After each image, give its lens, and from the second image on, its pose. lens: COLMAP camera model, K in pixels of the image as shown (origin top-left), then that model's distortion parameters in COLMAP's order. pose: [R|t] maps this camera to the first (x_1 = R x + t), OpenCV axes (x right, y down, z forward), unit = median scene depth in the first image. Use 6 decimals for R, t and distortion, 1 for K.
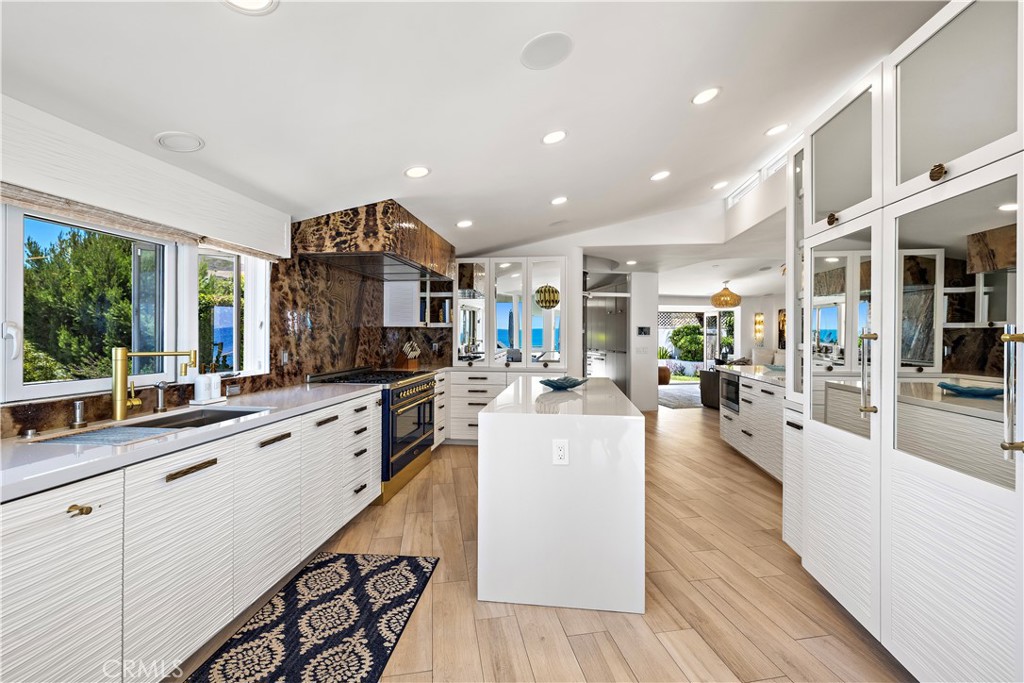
lens RADIAL K [[417.1, 0, 519.8], [0, 417.1, 338.0], [0, 0, 1]] dist [0.000040, 0.000041]
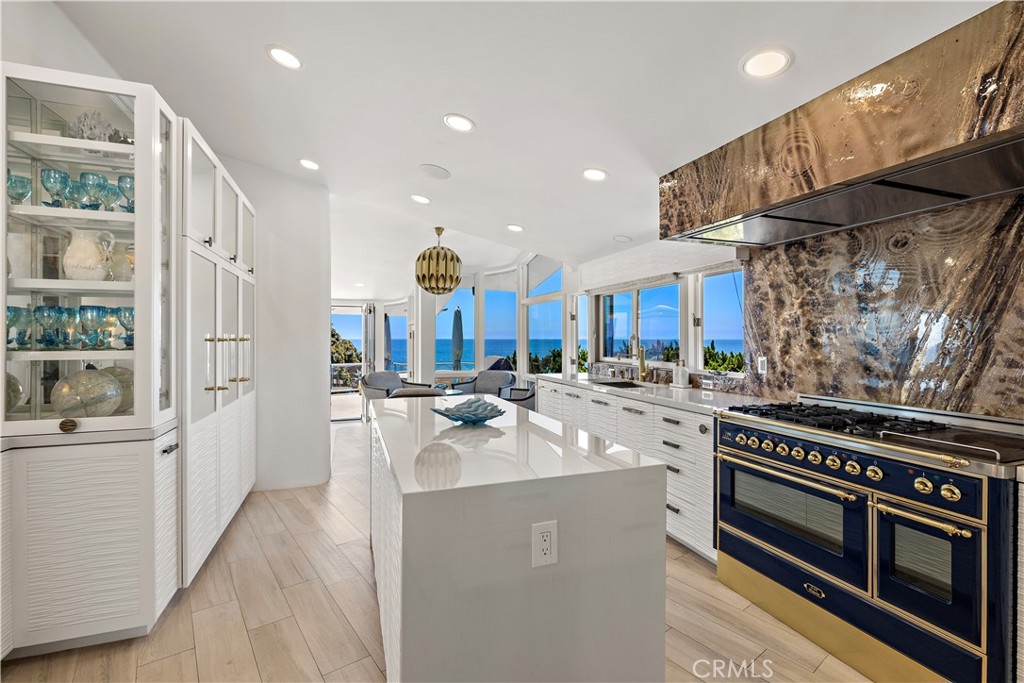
lens RADIAL K [[446.7, 0, 517.9], [0, 446.7, 338.7], [0, 0, 1]] dist [-0.011922, 0.002575]
pose [[-0.887607, 0.000633, -0.460600, 0.333607], [-0.004888, 0.999930, 0.010794, -0.016983], [0.460575, 0.011833, -0.887542, 1.548585]]
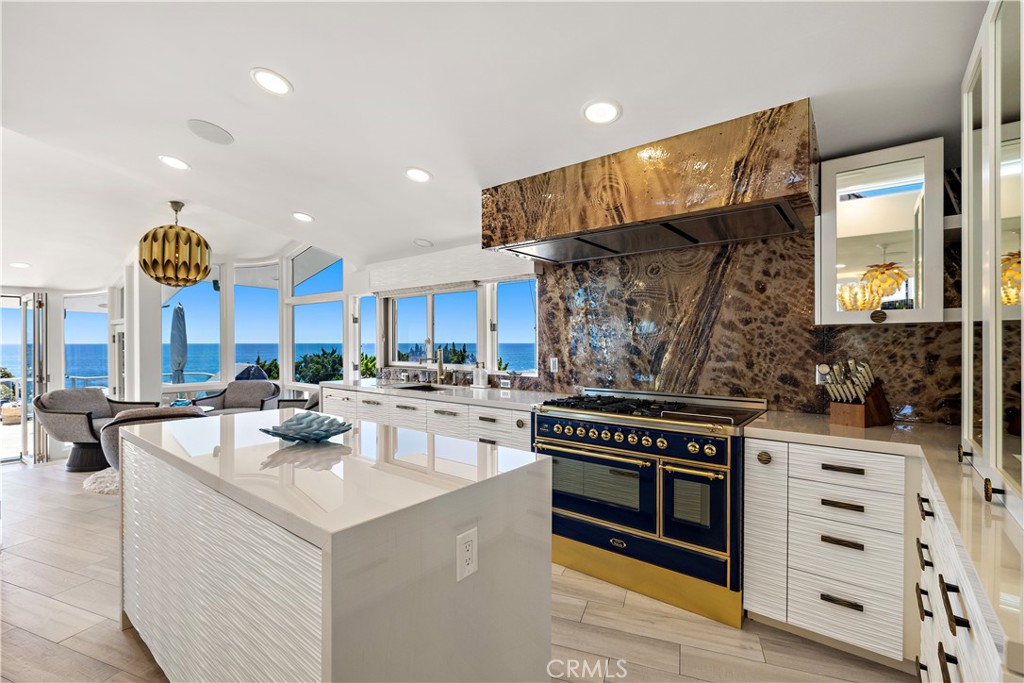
lens RADIAL K [[446.7, 0, 508.3], [0, 446.7, 345.4], [0, 0, 1]] dist [-0.011922, 0.002575]
pose [[-0.522057, 0.007749, -0.852875, 0.441693], [-0.007353, 0.999881, 0.013586, -0.015745], [0.852879, 0.013364, -0.521938, 1.434315]]
